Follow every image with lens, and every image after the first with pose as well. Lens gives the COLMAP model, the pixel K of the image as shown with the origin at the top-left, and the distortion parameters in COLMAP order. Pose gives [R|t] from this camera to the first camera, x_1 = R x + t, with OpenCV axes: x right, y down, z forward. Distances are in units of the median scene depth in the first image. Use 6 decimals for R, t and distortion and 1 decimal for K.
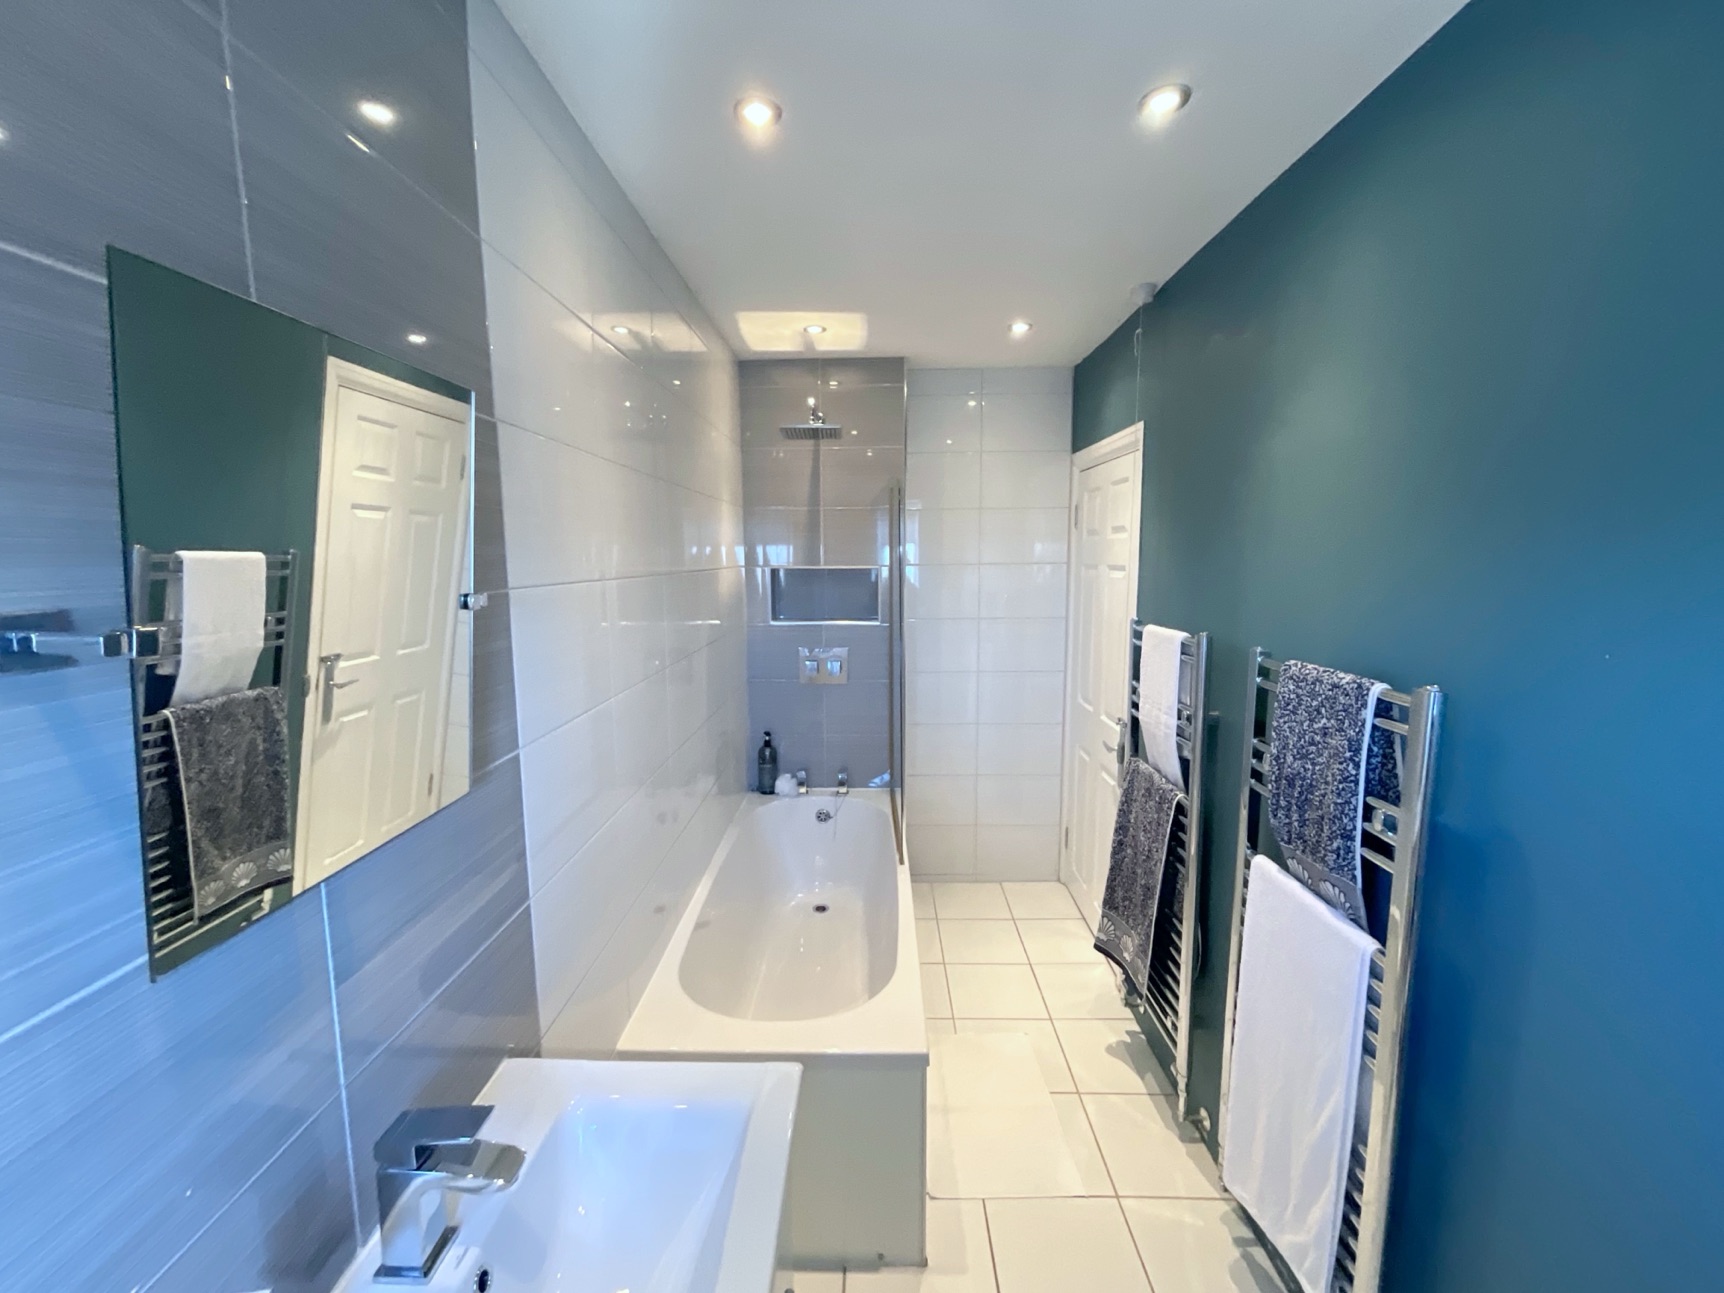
lens RADIAL K [[701.7, 0, 856.9], [0, 701.7, 644.5], [0, 0, 1]] dist [0.000288, 0.000021]
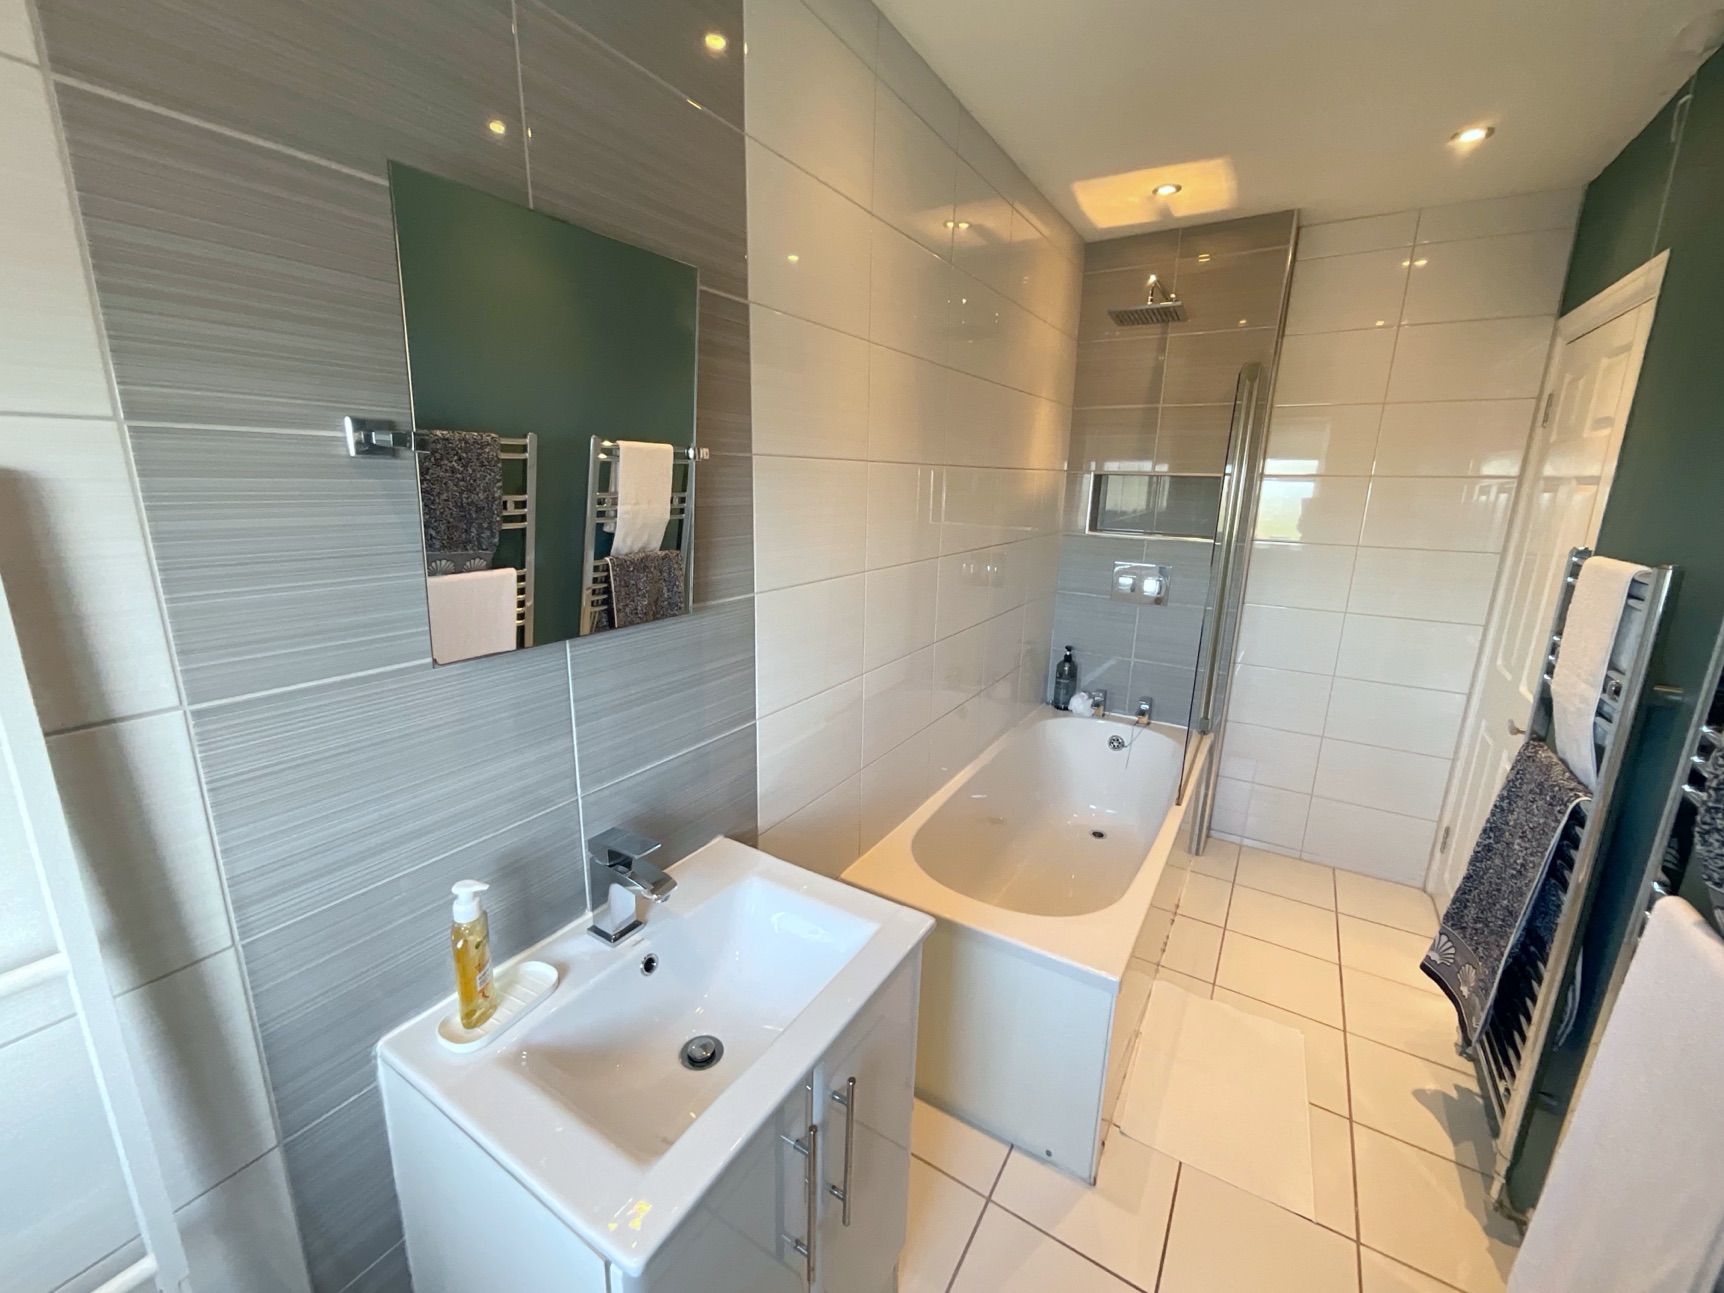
lens RADIAL K [[701.7, 0, 861.5], [0, 701.7, 643.8], [0, 0, 1]] dist [0.000288, 0.000021]
pose [[0.858111, 0.142743, -0.493223, 0.147579], [-0.092201, 0.987804, 0.125468, 0.036660], [0.505118, -0.062190, 0.860807, 0.034615]]
